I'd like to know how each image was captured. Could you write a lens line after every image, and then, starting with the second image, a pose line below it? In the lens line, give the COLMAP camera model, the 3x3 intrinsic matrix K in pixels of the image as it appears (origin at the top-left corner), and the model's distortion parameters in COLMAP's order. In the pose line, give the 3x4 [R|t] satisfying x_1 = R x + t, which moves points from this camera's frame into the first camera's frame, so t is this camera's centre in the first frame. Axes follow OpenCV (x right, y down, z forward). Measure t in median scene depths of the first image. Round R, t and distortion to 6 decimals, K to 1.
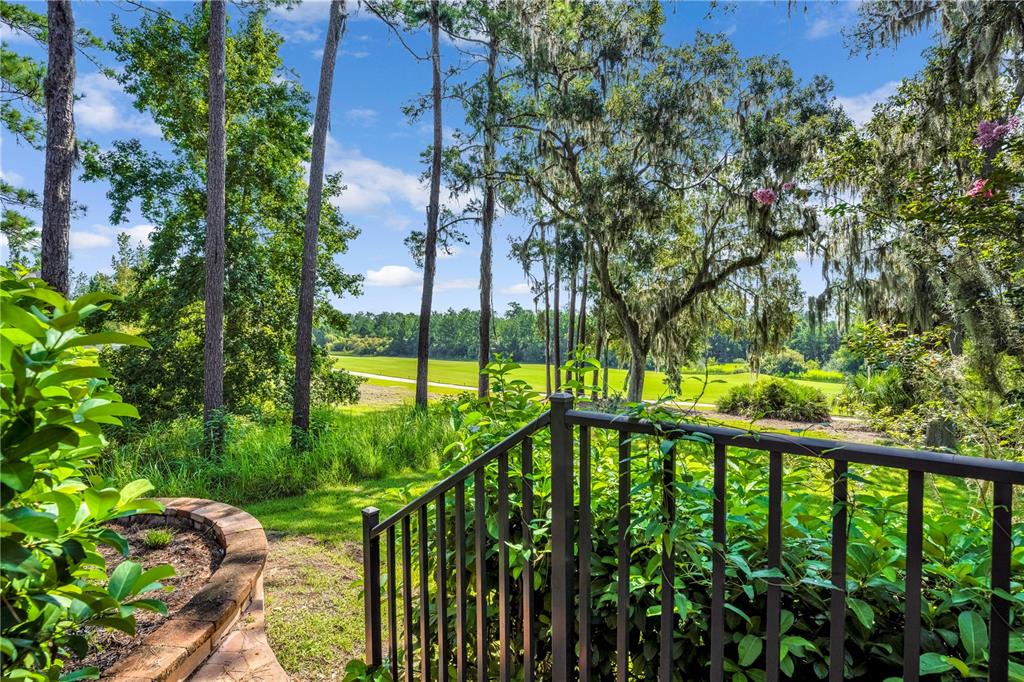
lens RADIAL K [[499.1, 0, 513.6], [0, 499.1, 338.6], [0, 0, 1]] dist [-0.001167, -0.000044]
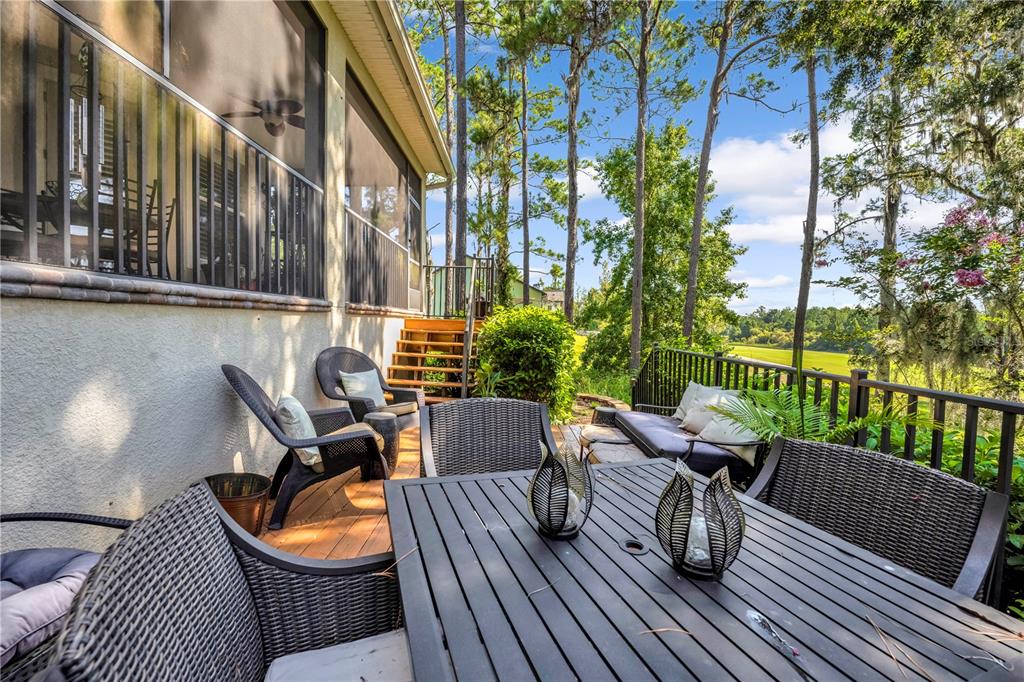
lens RADIAL K [[422.4, 0, 512.2], [0, 422.4, 331.1], [0, 0, 1]] dist [-0.016167, 0.000177]
pose [[0.635206, 0.016950, -0.772157, 0.159383], [-0.017382, 0.999820, 0.007649, 0.000847], [0.772147, 0.008563, 0.635386, -0.167863]]
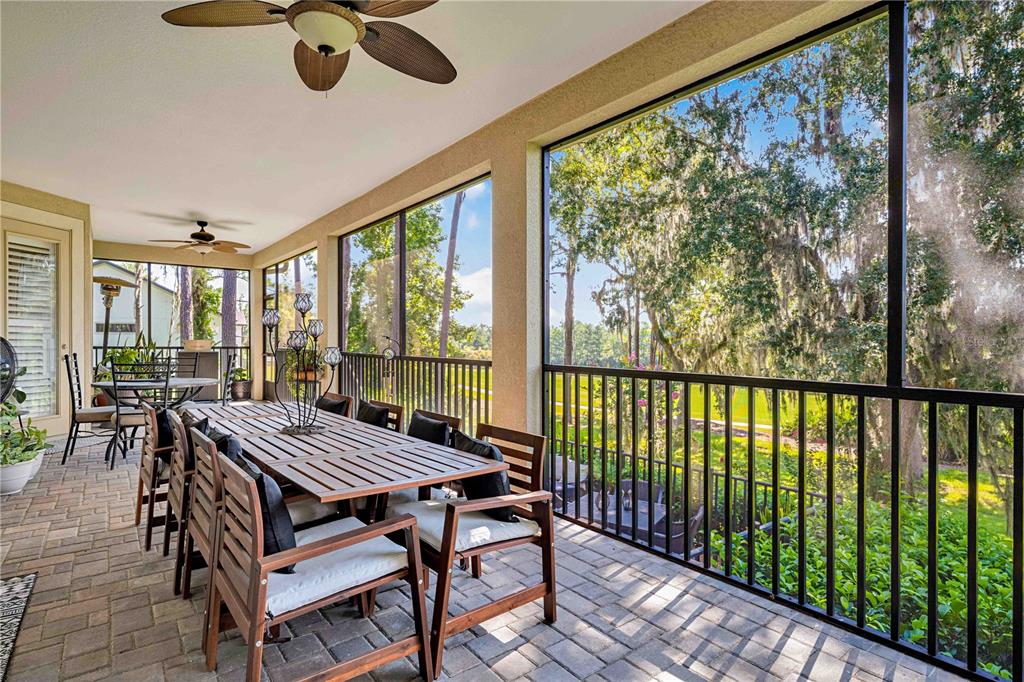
lens RADIAL K [[542.7, 0, 512.0], [0, 542.7, 341.0], [0, 0, 1]] dist [0.000543, 0.000179]
pose [[0.974100, 0.000636, -0.226117, 0.154938], [-0.004414, 0.999859, -0.016200, -0.065891], [0.226075, 0.016778, 0.973965, -0.490118]]
